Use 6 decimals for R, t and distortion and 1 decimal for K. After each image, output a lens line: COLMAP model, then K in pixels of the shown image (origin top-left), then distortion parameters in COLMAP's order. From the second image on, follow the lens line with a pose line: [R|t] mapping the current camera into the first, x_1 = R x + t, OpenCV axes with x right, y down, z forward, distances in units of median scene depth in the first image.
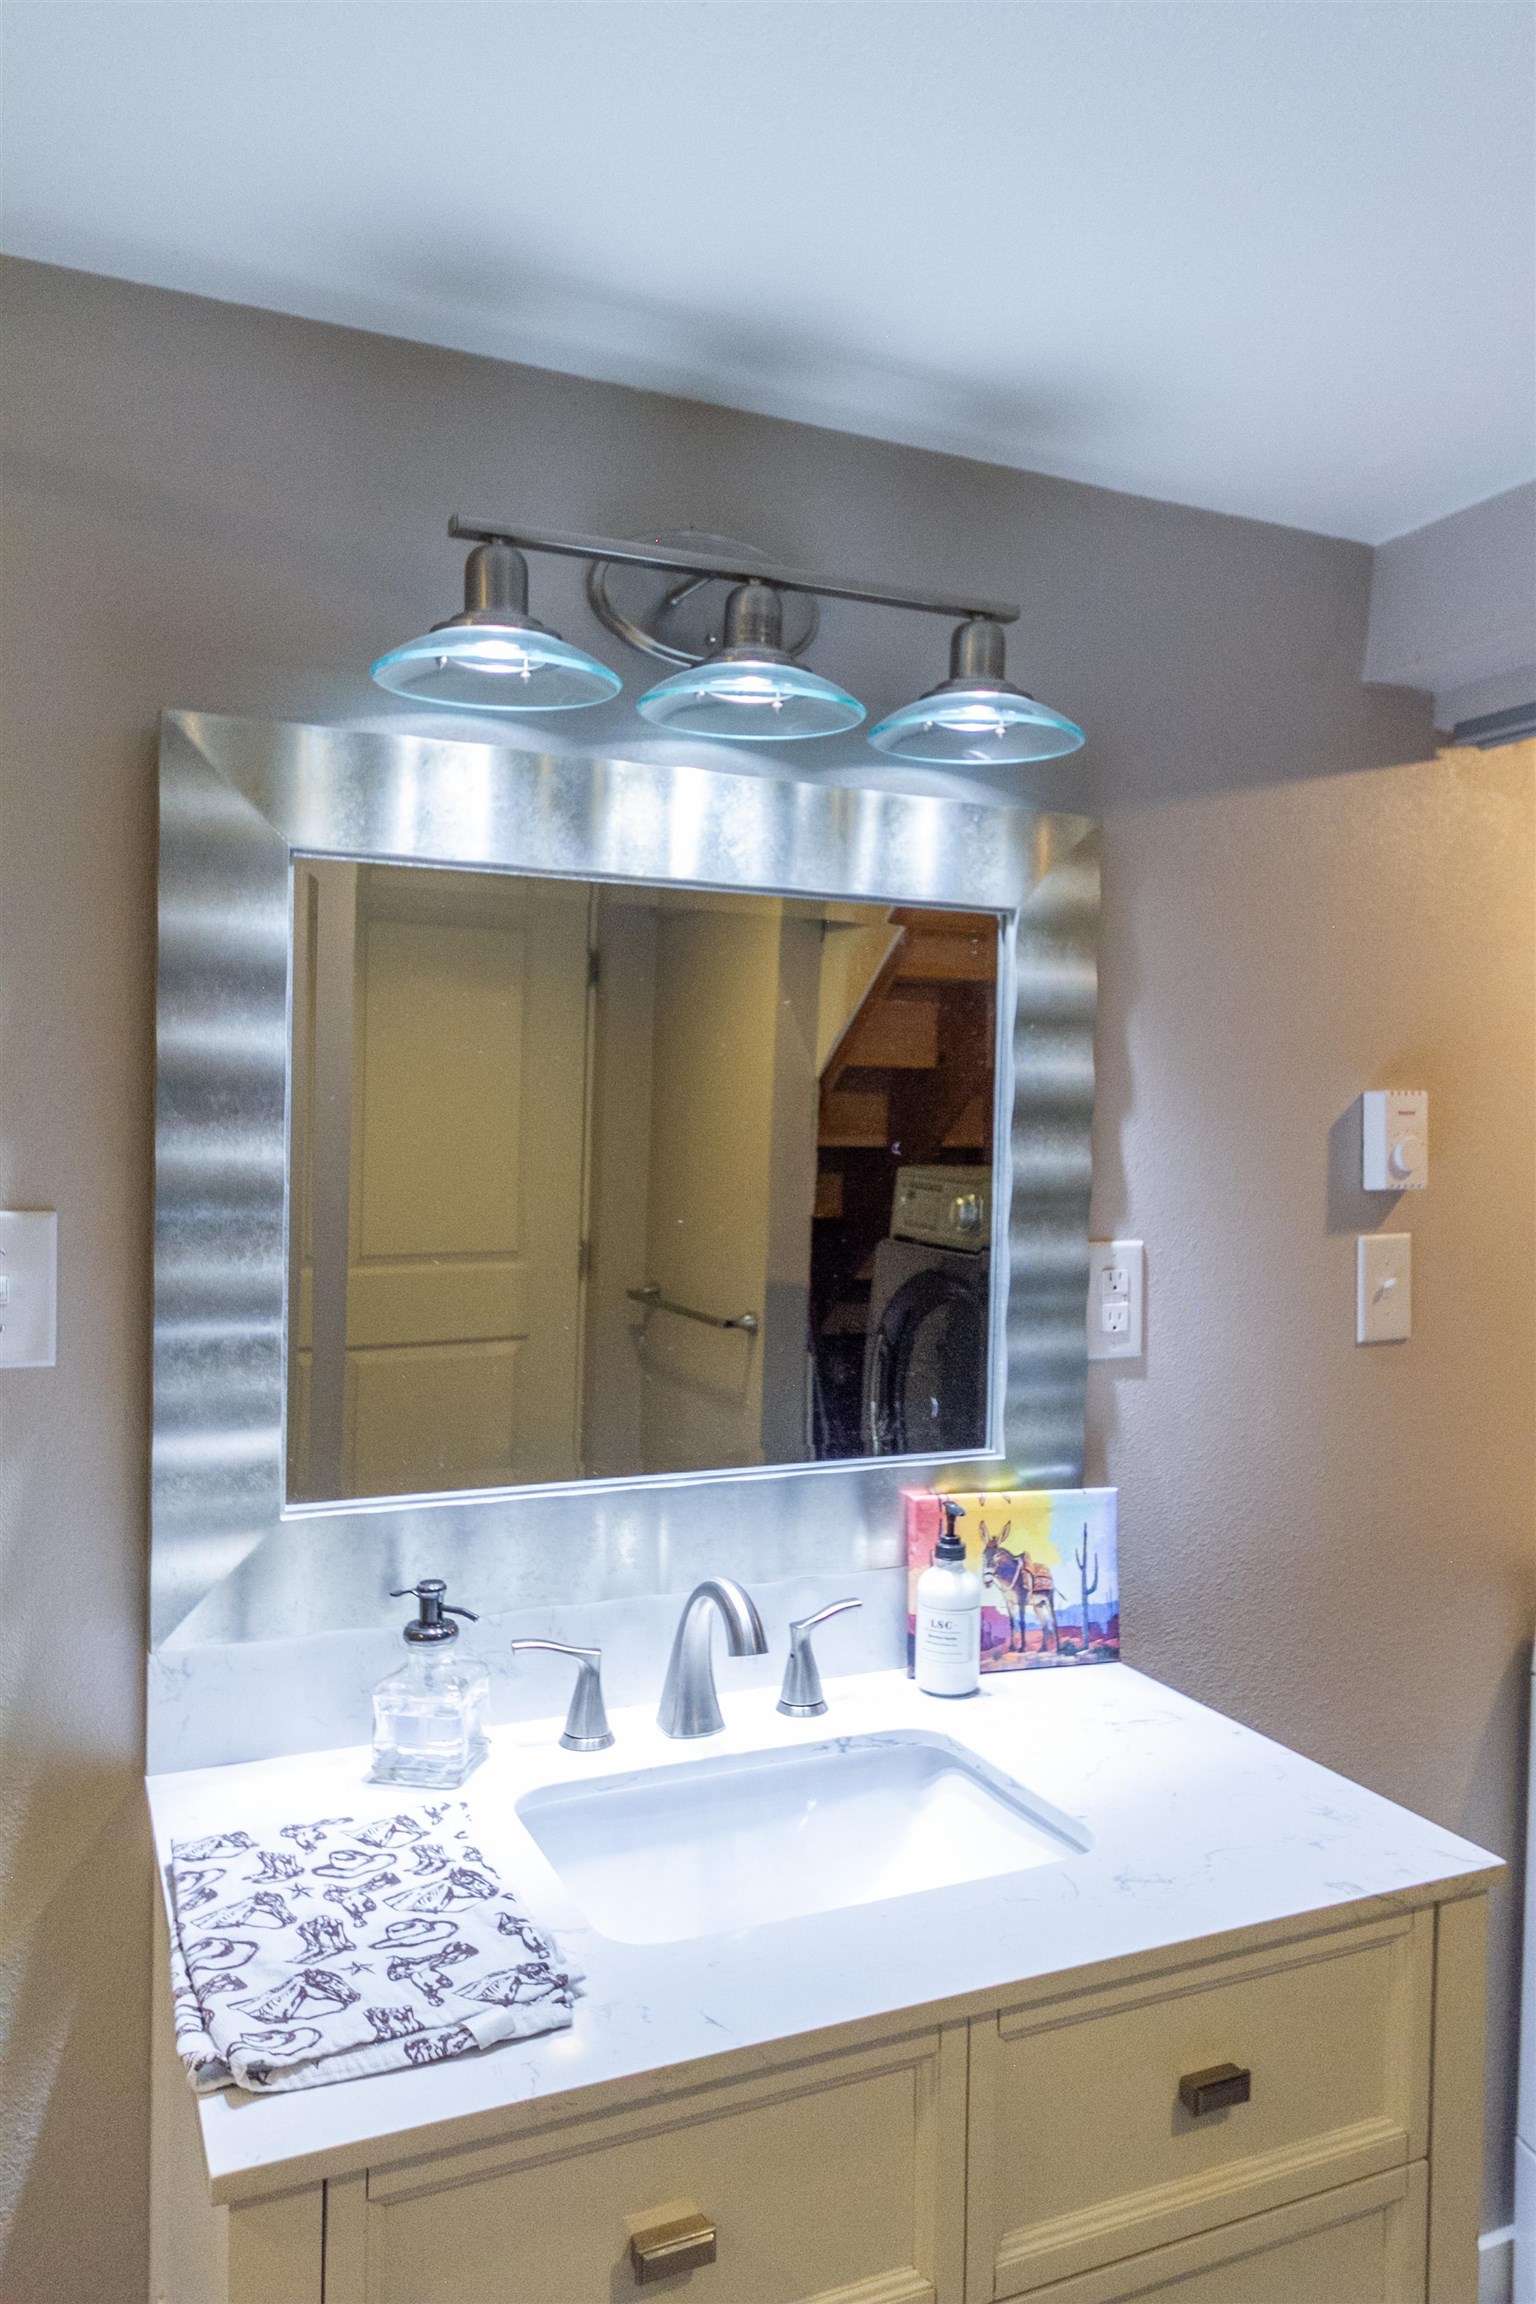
lens RADIAL K [[1622.6, 0, 784.9], [0, 1622.6, 1154.7], [0, 0, 1]] dist [0.008548, -0.002717]
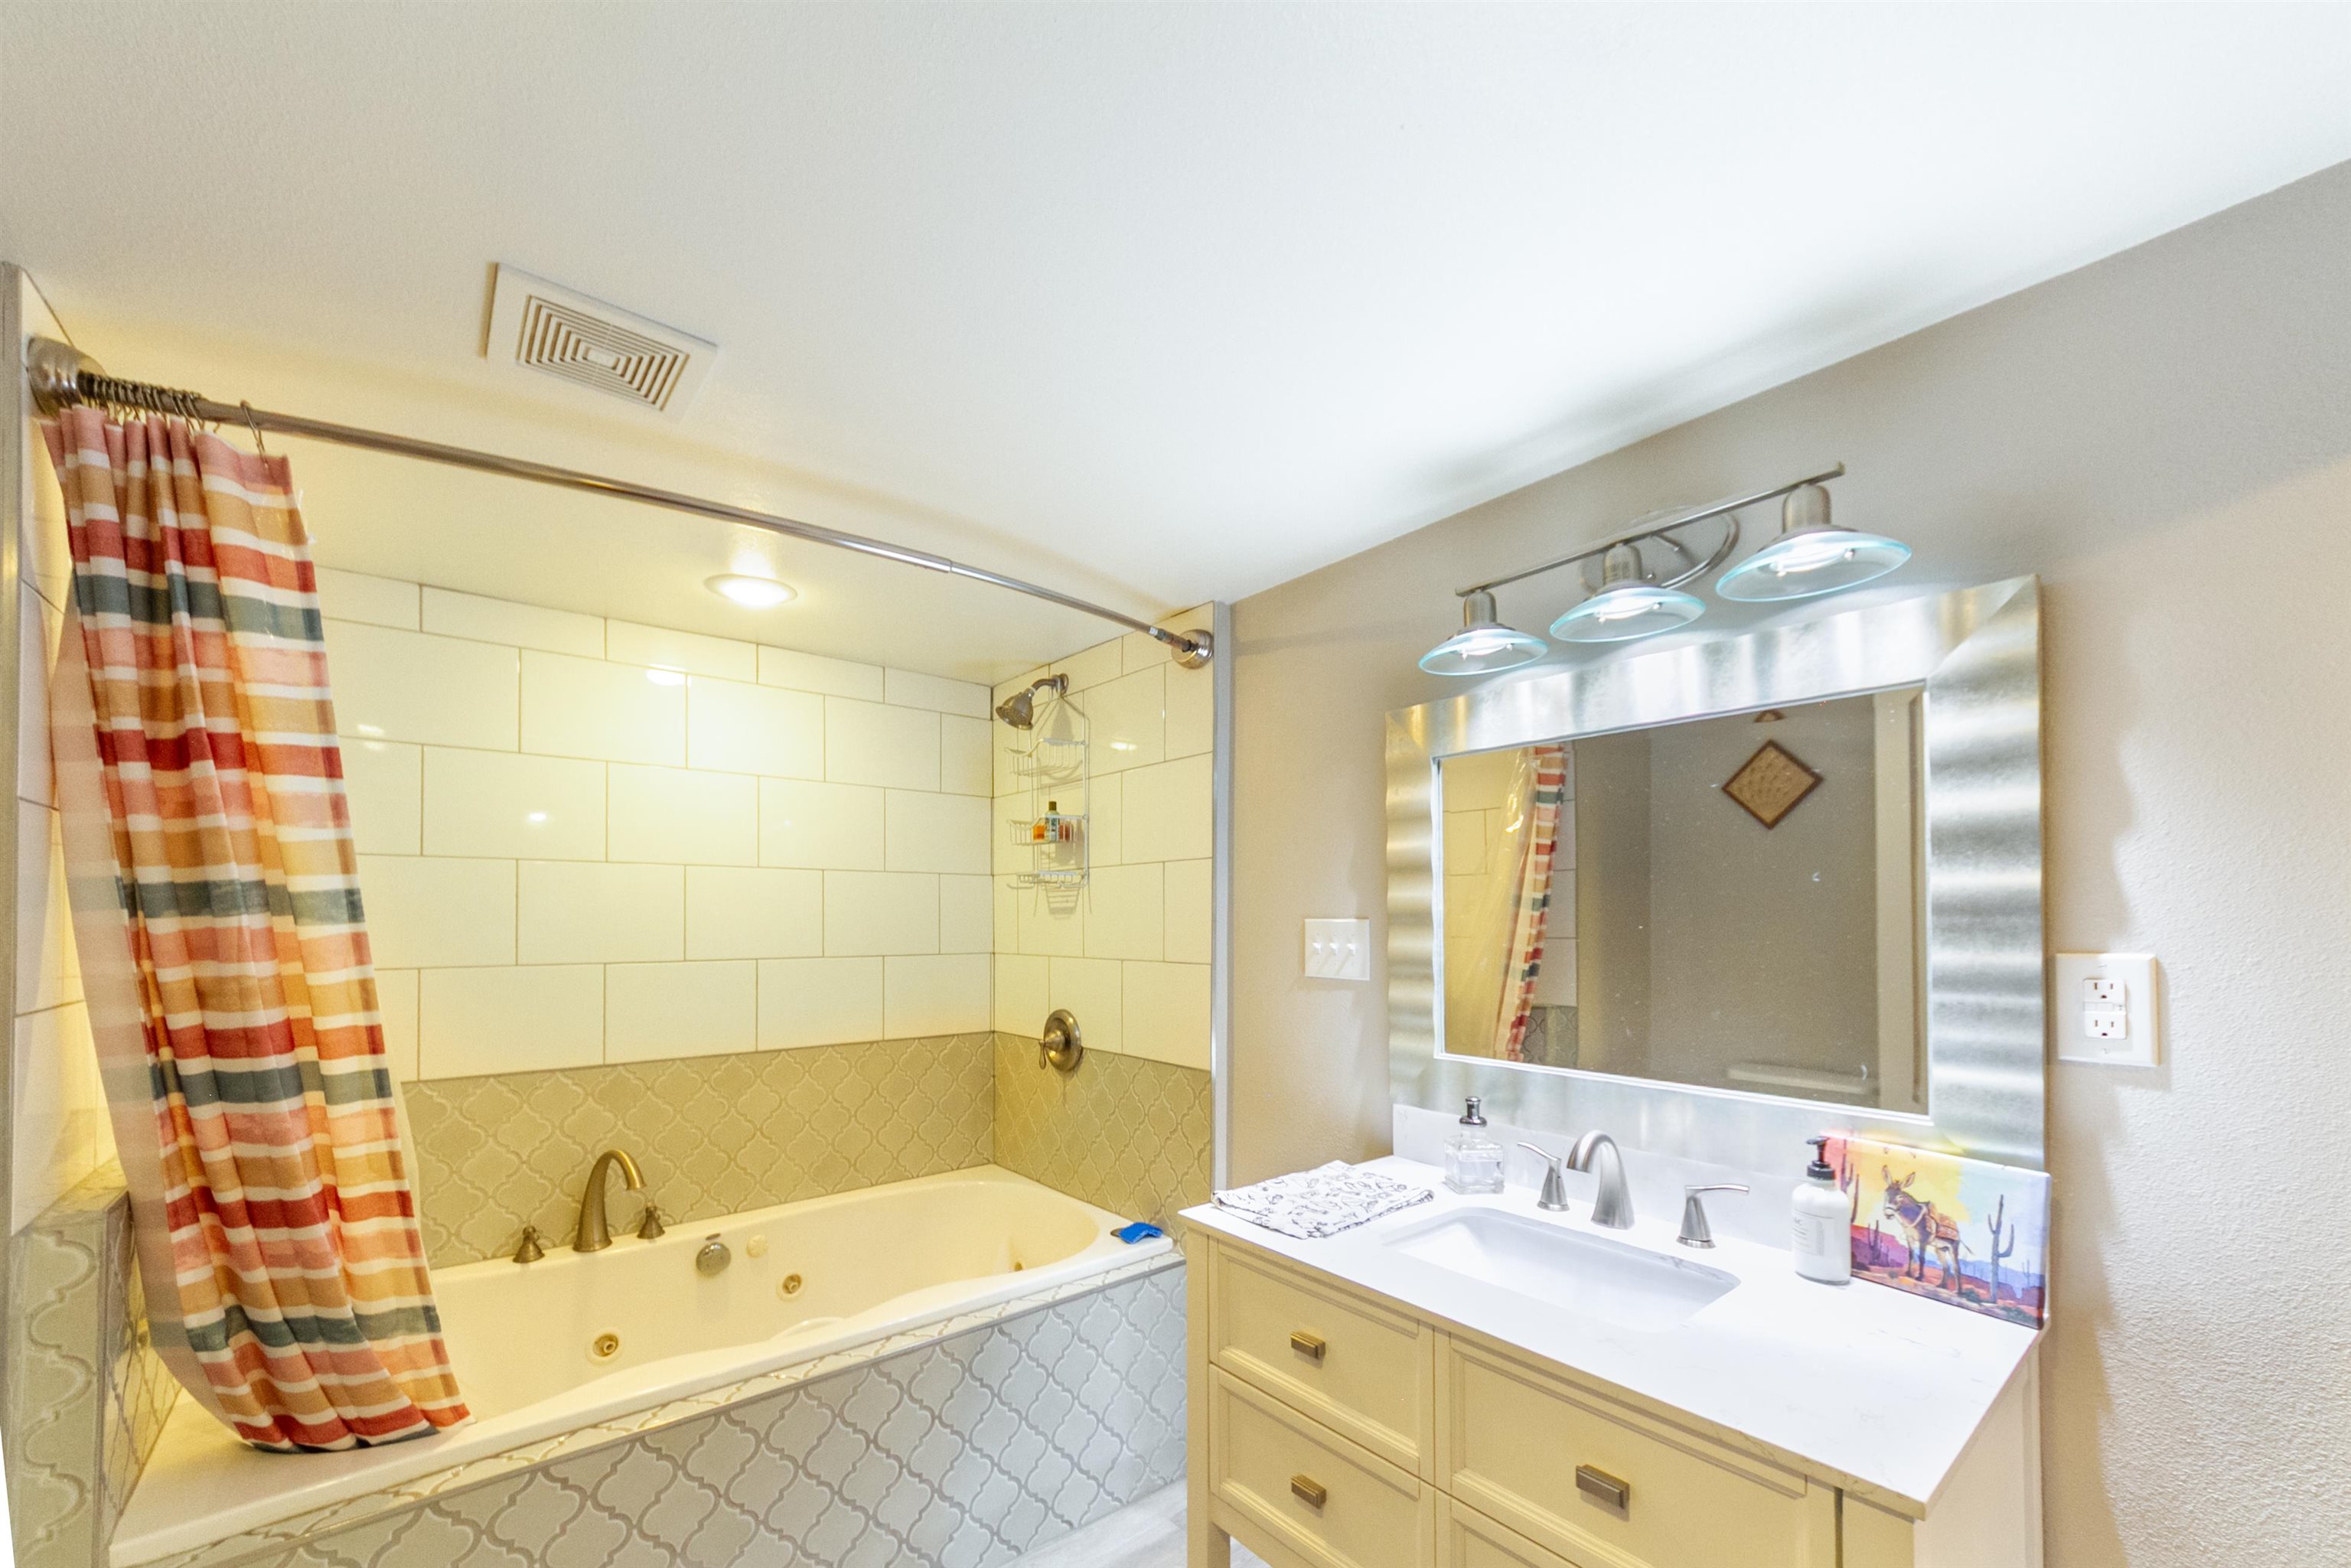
lens RADIAL K [[914.1, 0, 1149.2], [0, 914.1, 905.6], [0, 0, 1]] dist [0.001720, -0.000531]
pose [[0.239099, -0.030161, -0.970527, 0.732450], [-0.010341, 0.999382, -0.033605, 0.056336], [0.970940, 0.018071, 0.238639, 0.284834]]
